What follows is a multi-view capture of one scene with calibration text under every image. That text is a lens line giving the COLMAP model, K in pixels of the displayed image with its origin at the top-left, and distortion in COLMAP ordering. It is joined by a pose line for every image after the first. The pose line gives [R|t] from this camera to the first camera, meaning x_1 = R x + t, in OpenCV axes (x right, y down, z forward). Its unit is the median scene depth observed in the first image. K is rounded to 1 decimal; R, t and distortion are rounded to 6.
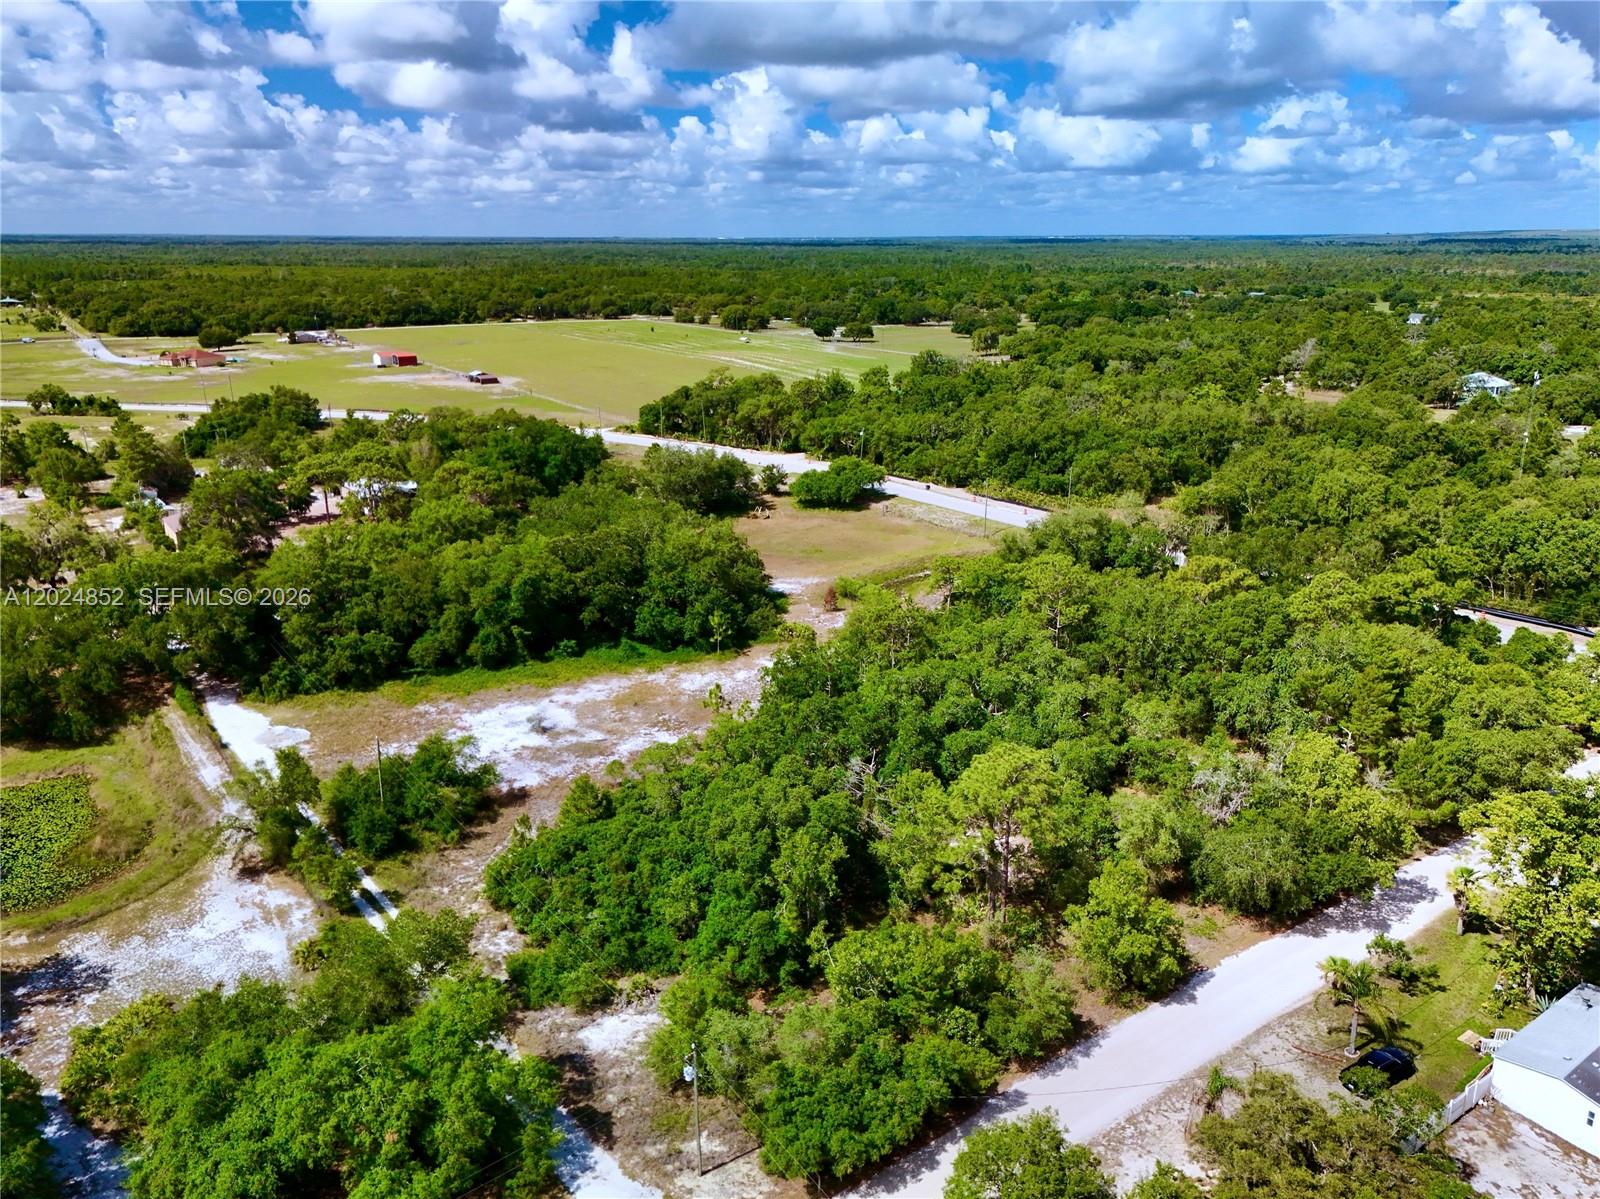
lens RADIAL K [[1180.5, 0, 793.1], [0, 1180.5, 605.8], [0, 0, 1]] dist [0.057041, -0.048468]
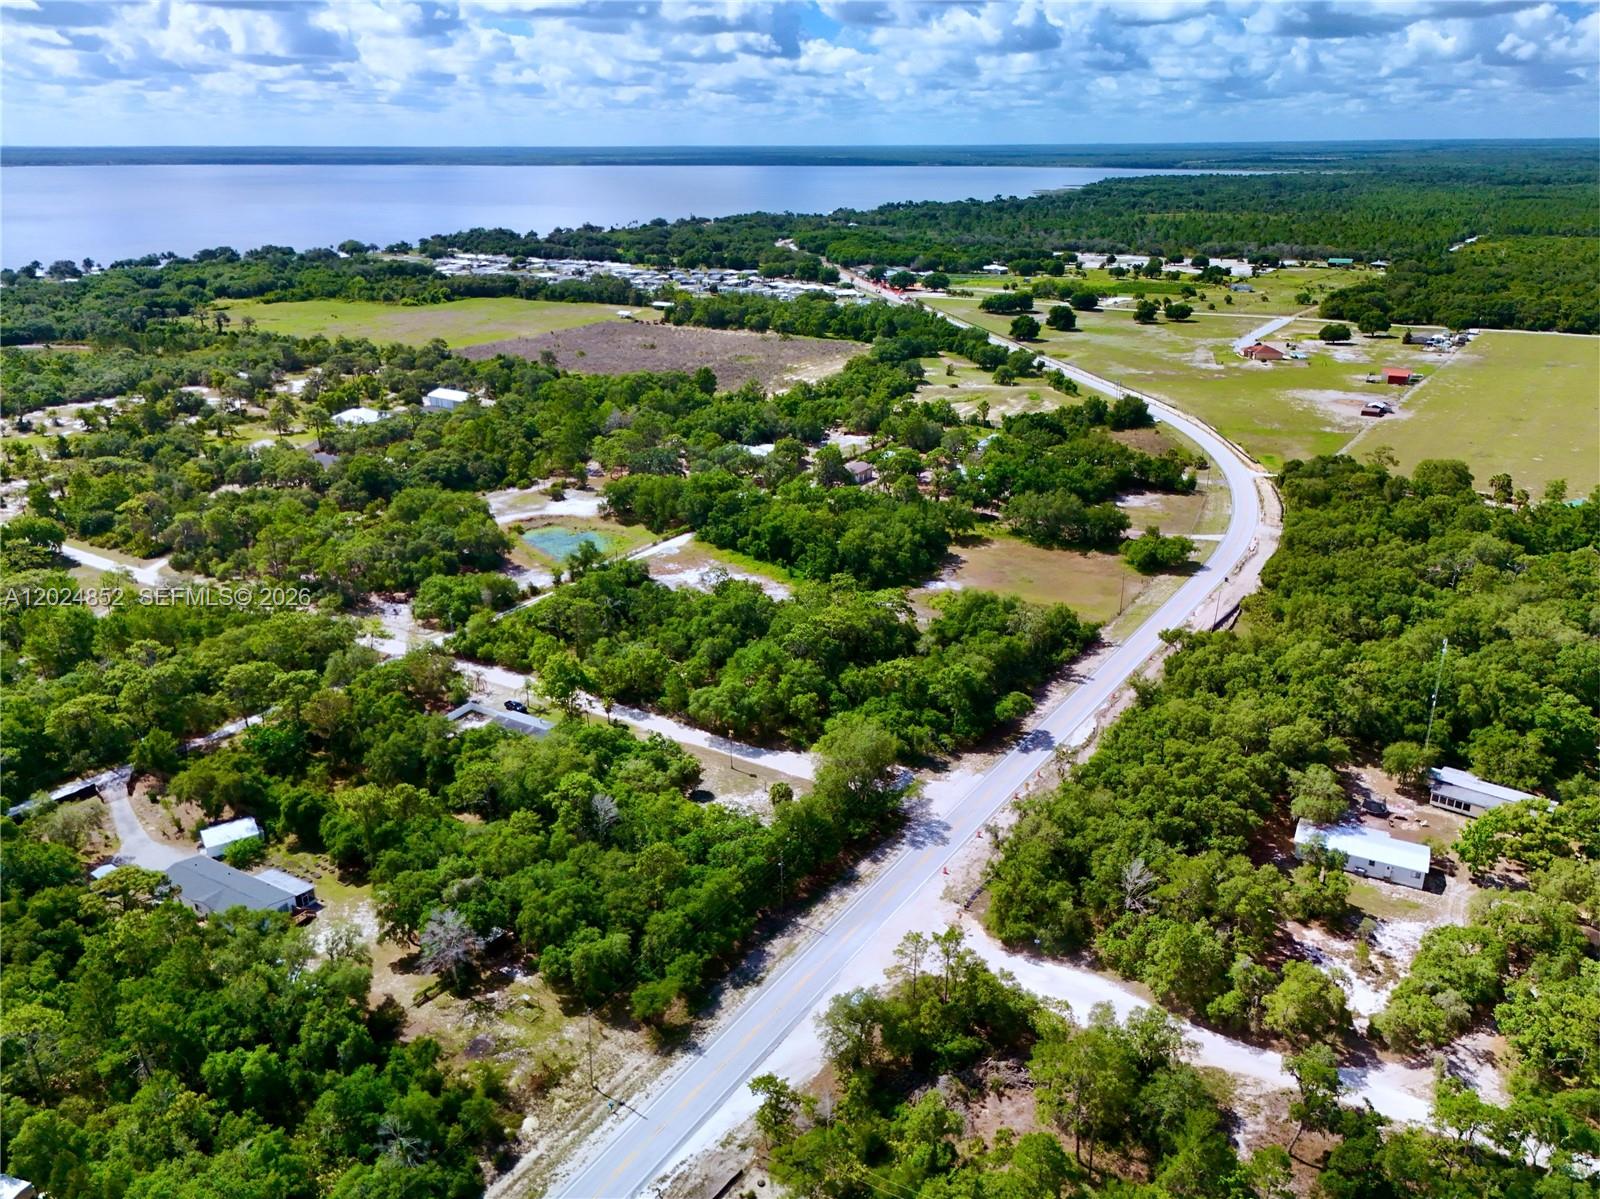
lens RADIAL K [[1180.5, 0, 807.9], [0, 1180.5, 598.7], [0, 0, 1]] dist [0.057041, -0.048468]
pose [[0.368802, 0.329887, -0.868999, 1.627780], [-0.271884, 0.932300, 0.238530, -0.405371], [0.888856, 0.148296, 0.433525, 0.125362]]
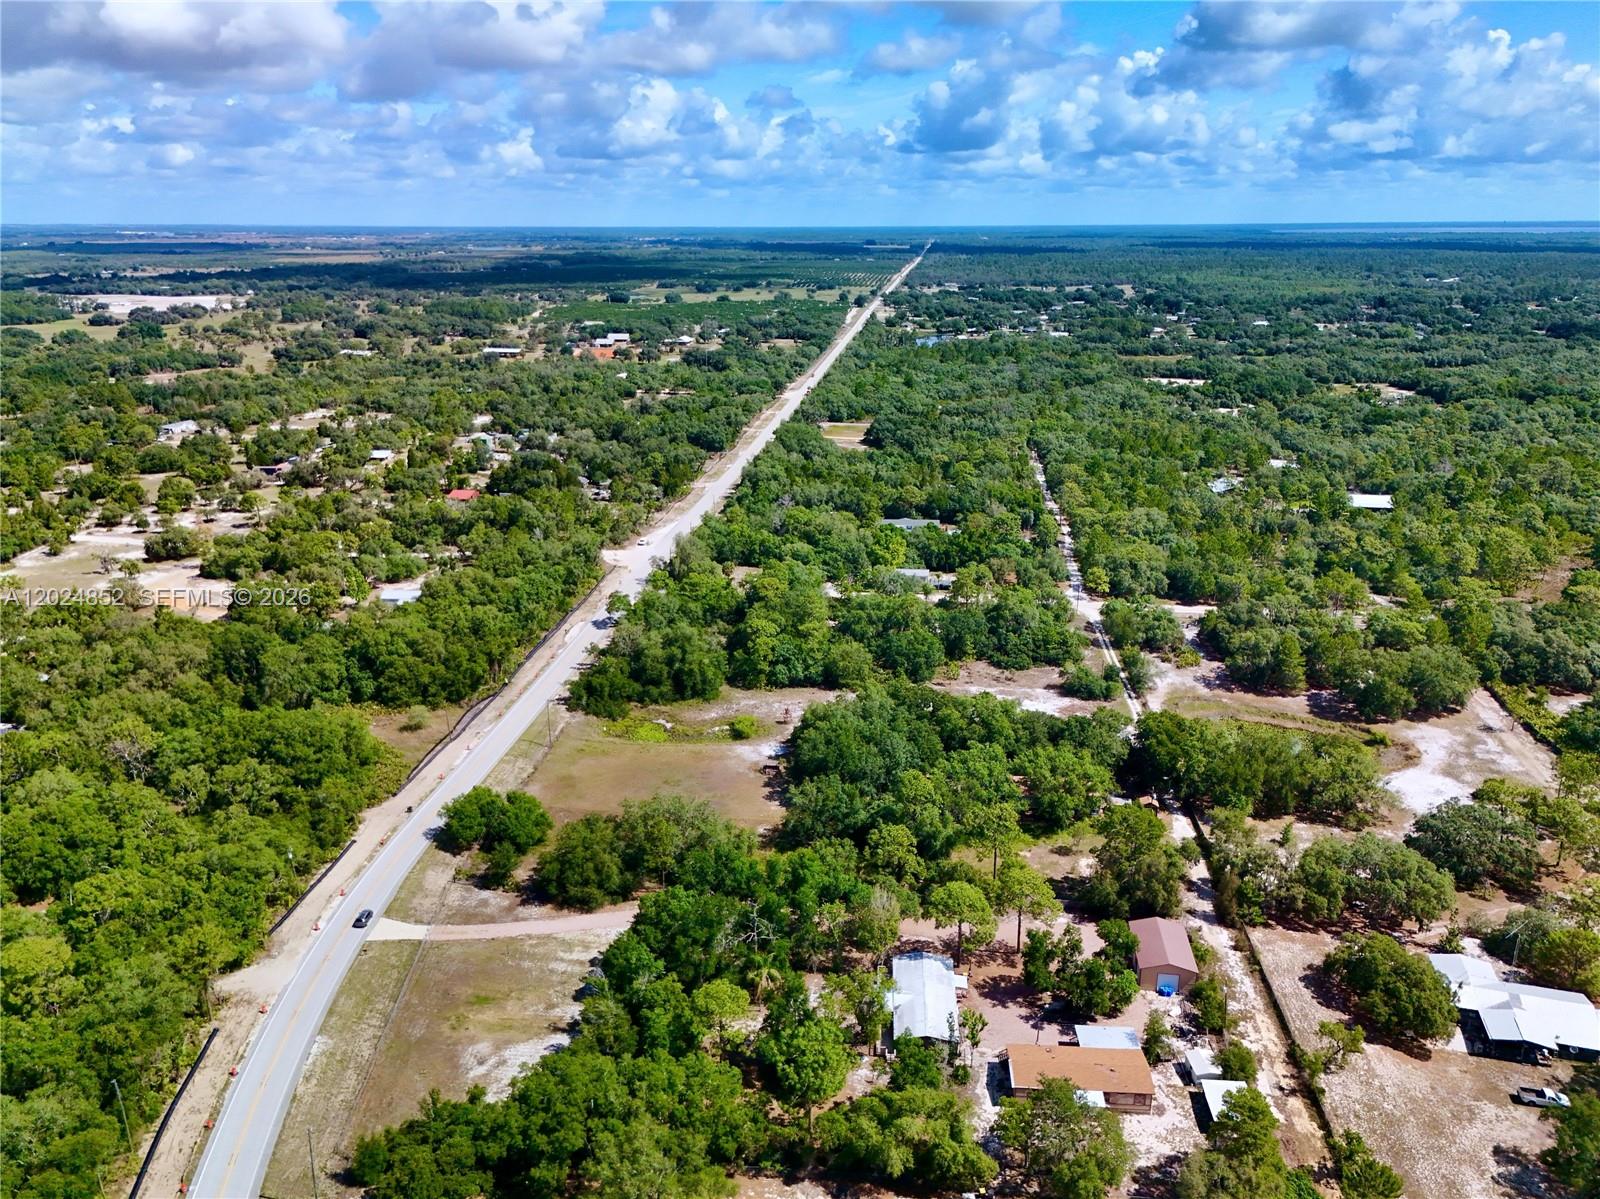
lens RADIAL K [[1160.8, 0, 811.6], [0, 1160.8, 562.3], [0, 0, 1]] dist [0.059055, -0.050931]
pose [[-0.750728, -0.181275, 0.635254, -1.009055], [0.197082, 0.856367, 0.477278, -0.982593], [-0.630529, 0.483502, -0.607173, 1.970446]]
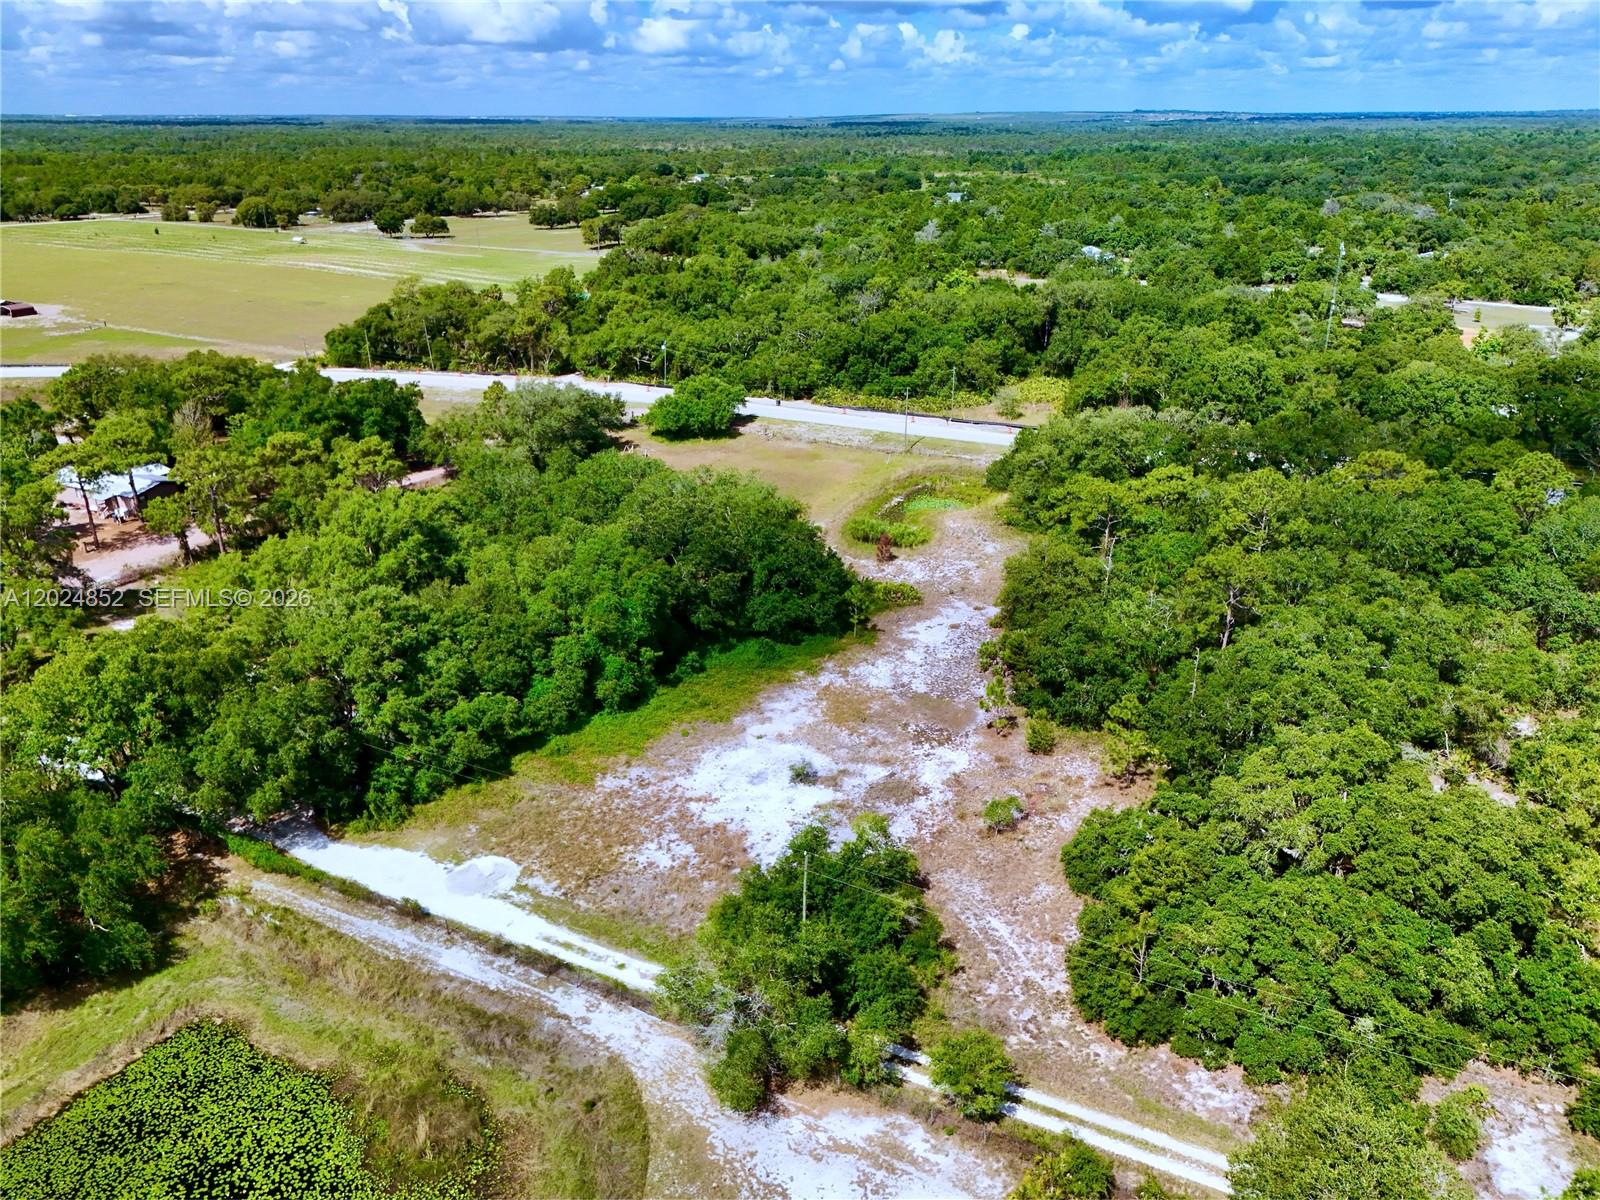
lens RADIAL K [[1180.5, 0, 798.9], [0, 1180.5, 601.9], [0, 0, 1]] dist [0.057041, -0.048468]
pose [[0.897735, -0.167368, 0.407505, -0.422712], [0.131954, 0.984709, 0.113739, -0.080077], [-0.420310, -0.048336, 0.906092, 0.256392]]
